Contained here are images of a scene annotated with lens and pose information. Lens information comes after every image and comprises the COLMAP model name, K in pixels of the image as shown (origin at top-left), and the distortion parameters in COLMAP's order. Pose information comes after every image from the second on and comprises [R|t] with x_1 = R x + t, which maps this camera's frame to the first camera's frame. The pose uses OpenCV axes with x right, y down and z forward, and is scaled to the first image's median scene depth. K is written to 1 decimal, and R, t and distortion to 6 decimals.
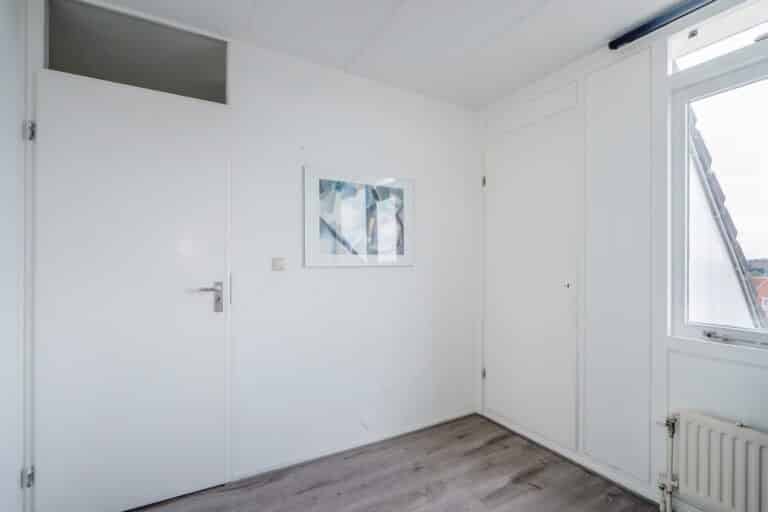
lens RADIAL K [[355.1, 0, 385.1], [0, 355.1, 252.8], [0, 0, 1]] dist [0.000396, 0.000082]
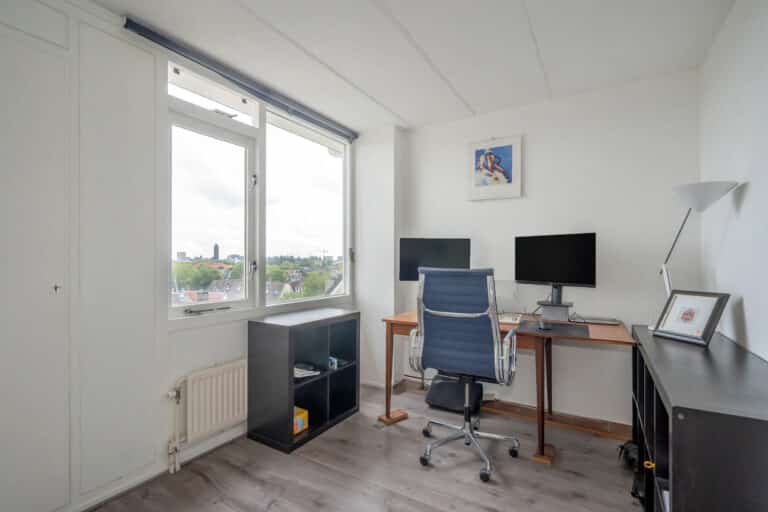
lens RADIAL K [[355.1, 0, 385.1], [0, 355.1, 252.8], [0, 0, 1]] dist [0.000396, 0.000082]
pose [[-0.478793, 0.013262, 0.877827, -0.560553], [-0.028082, 0.999143, -0.030412, 0.029817], [-0.877478, -0.039212, -0.478011, 0.948190]]
